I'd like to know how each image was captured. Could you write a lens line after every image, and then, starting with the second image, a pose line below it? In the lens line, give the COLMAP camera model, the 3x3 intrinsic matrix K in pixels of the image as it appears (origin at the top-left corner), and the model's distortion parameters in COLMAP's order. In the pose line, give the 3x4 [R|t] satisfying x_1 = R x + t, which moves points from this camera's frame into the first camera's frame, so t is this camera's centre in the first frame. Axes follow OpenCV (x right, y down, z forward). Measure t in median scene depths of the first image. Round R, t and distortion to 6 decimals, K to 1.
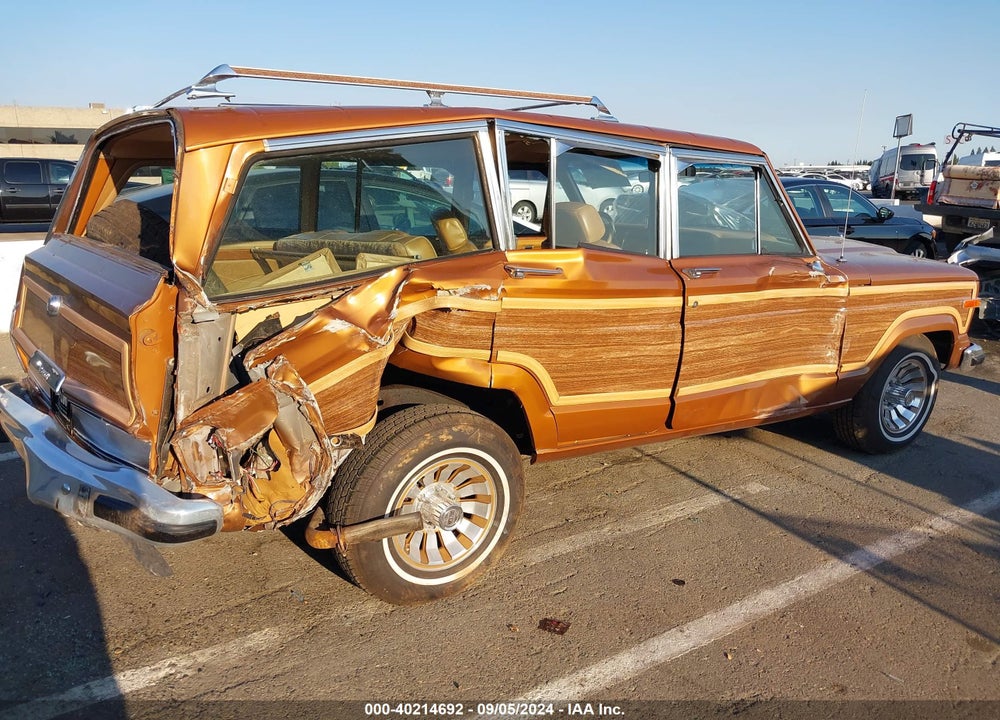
lens RADIAL K [[806.3, 0, 494.8], [0, 806.3, 381.2], [0, 0, 1]] dist [0.024536, -0.032106]
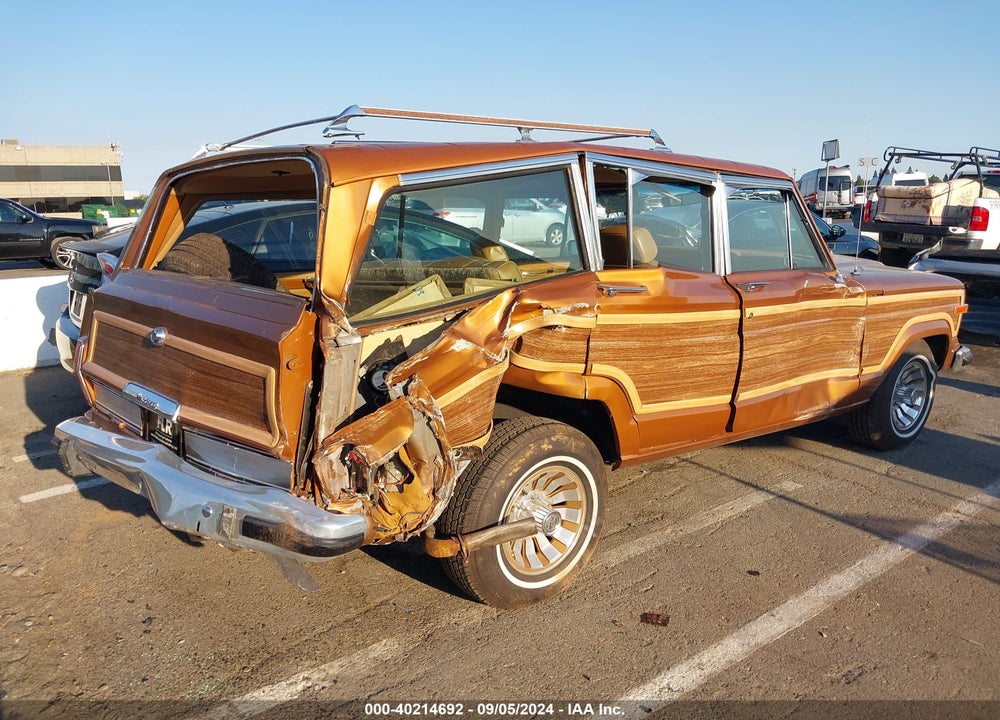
lens RADIAL K [[806.3, 0, 505.2], [0, 806.3, 374.5], [0, 0, 1]] dist [0.024536, -0.032106]
pose [[0.995286, -0.039740, 0.088463, -0.193668], [0.043282, 0.998321, -0.038498, 0.011885], [-0.086785, 0.042145, 0.995335, -0.057346]]
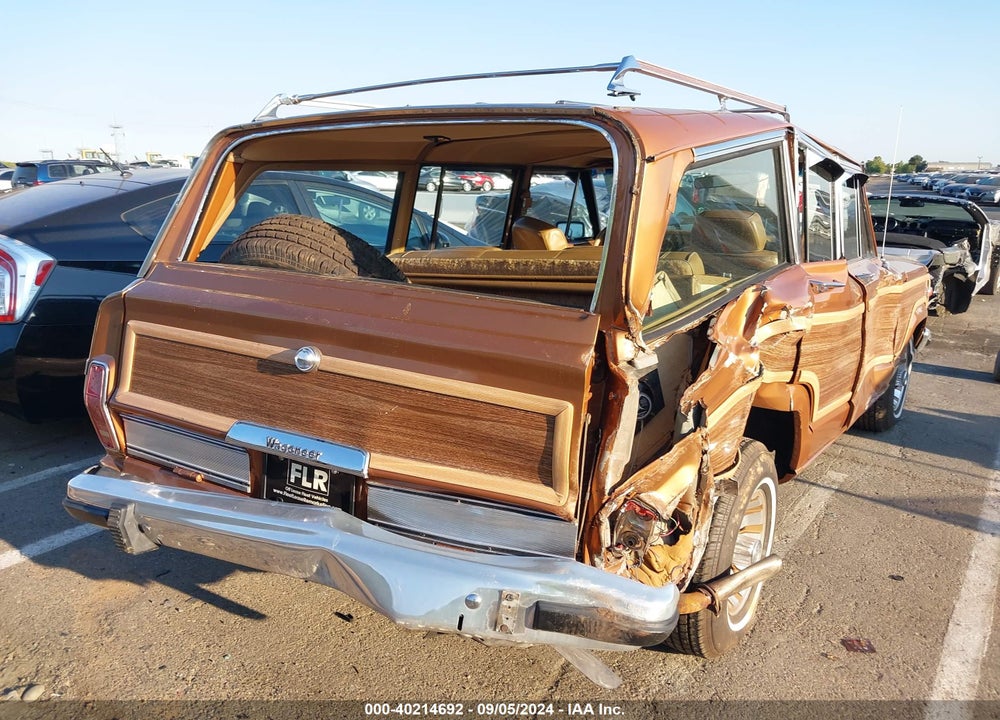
lens RADIAL K [[806.3, 0, 499.7], [0, 806.3, 374.5], [0, 0, 1]] dist [0.024536, -0.032106]
pose [[0.925912, -0.085123, 0.368023, -0.628447], [0.086859, 0.996150, 0.011878, -0.069912], [-0.367617, 0.020969, 0.929741, 0.227108]]
